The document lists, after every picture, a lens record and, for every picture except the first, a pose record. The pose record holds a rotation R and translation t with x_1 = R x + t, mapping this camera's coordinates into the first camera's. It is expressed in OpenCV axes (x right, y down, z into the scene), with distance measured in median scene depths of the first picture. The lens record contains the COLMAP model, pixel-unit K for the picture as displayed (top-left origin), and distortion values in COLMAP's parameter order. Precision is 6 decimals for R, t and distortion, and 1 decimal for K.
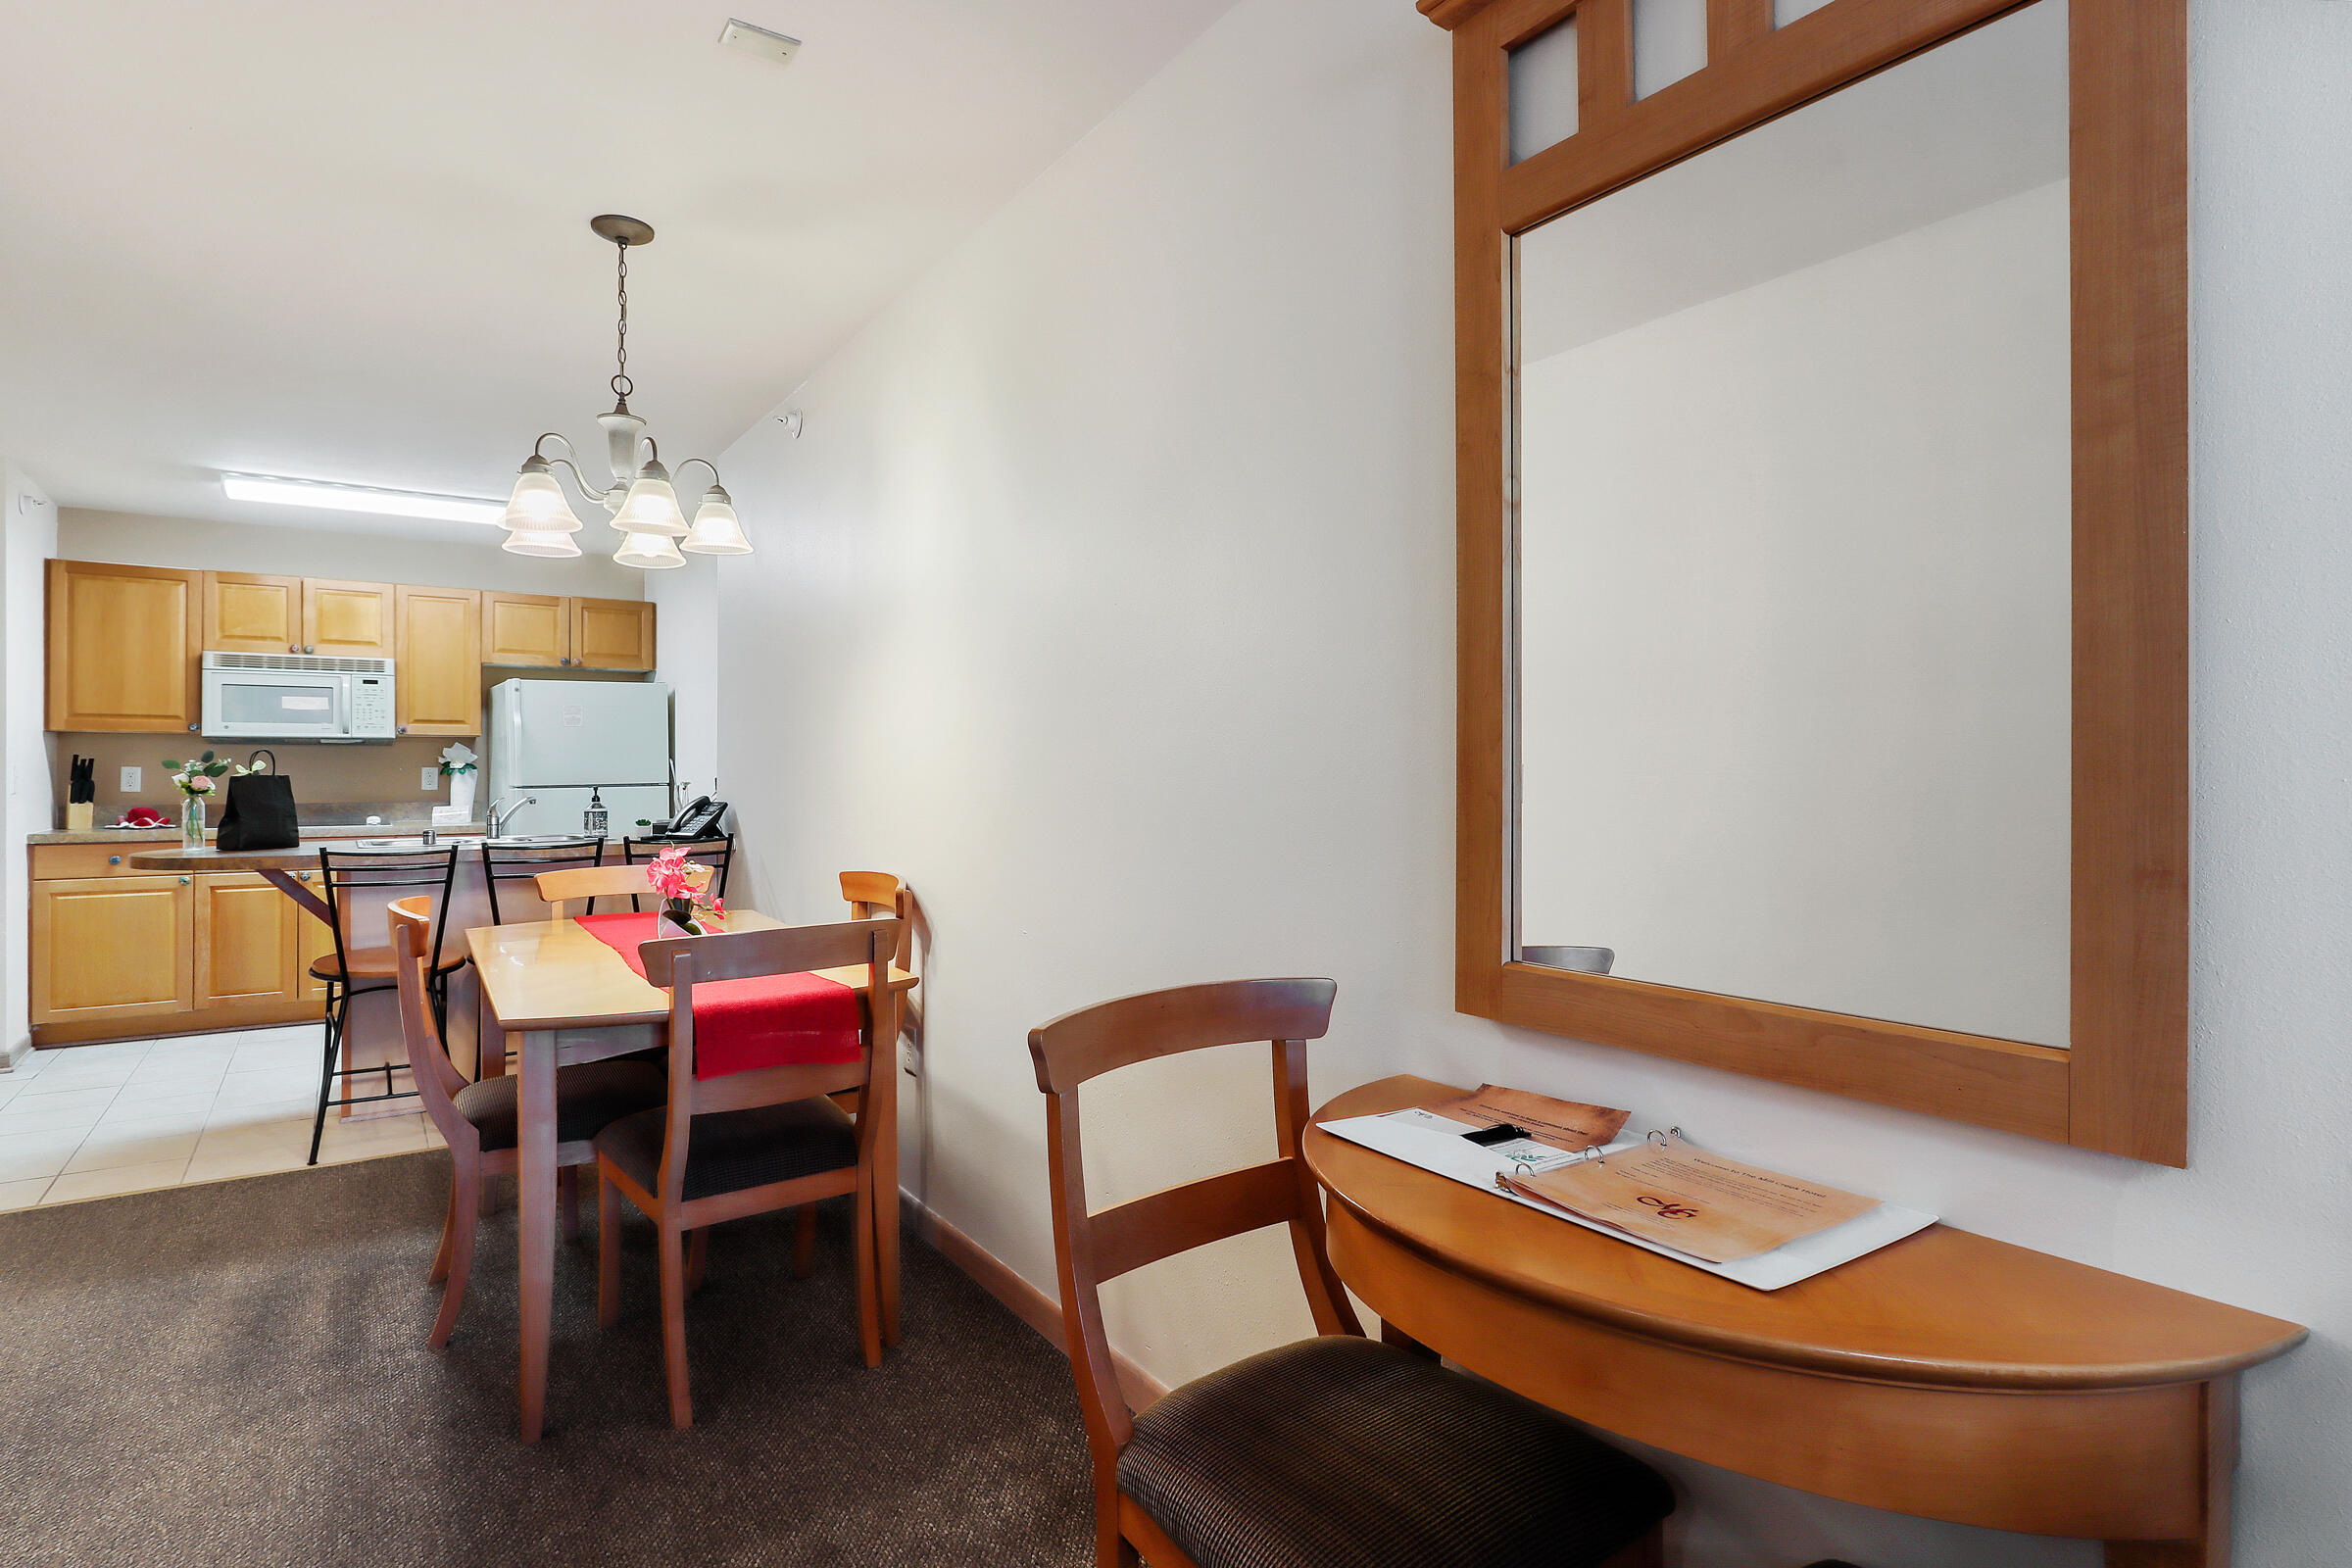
lens RADIAL K [[1174.1, 0, 1148.6], [0, 1174.1, 769.2], [0, 0, 1]] dist [-0.004517, 0.001020]
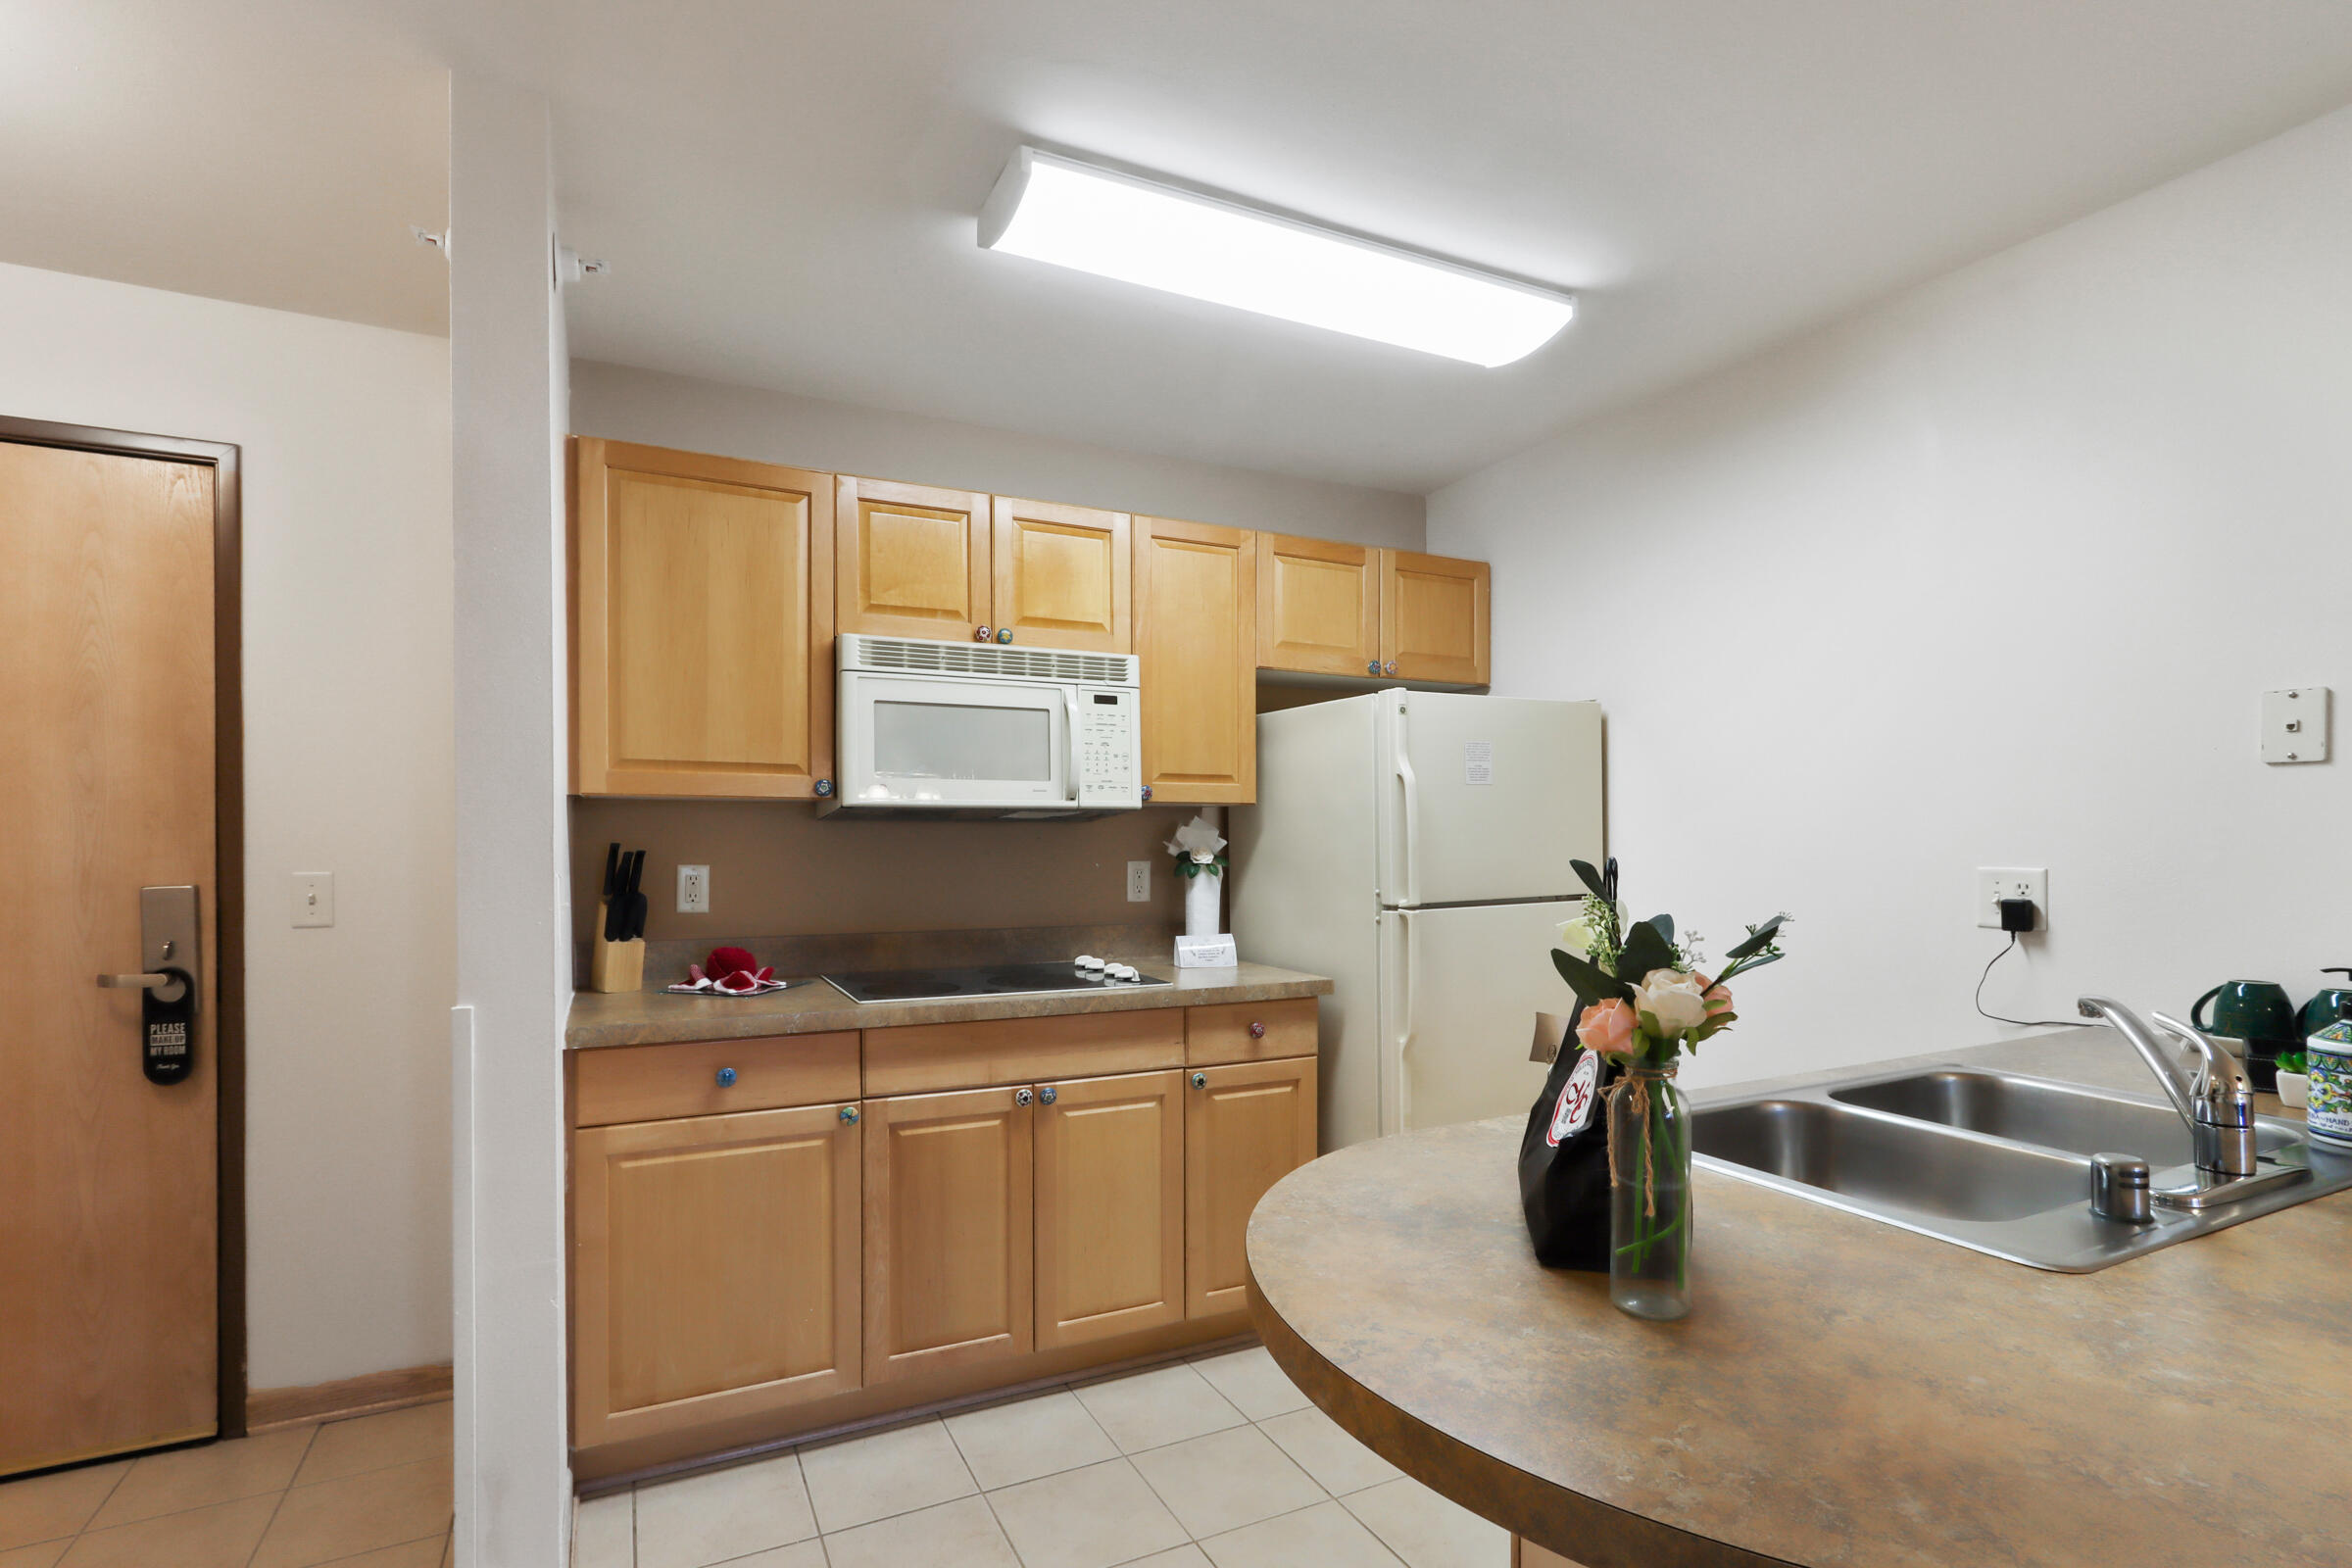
lens RADIAL K [[1095.6, 0, 1157.4], [0, 1095.6, 852.9], [0, 0, 1]] dist [0.004764, 0.000731]
pose [[0.990274, 0.003210, -0.139096, -0.622329], [-0.001224, 0.999896, 0.014365, -0.015240], [0.139128, -0.014055, 0.990175, 0.569073]]
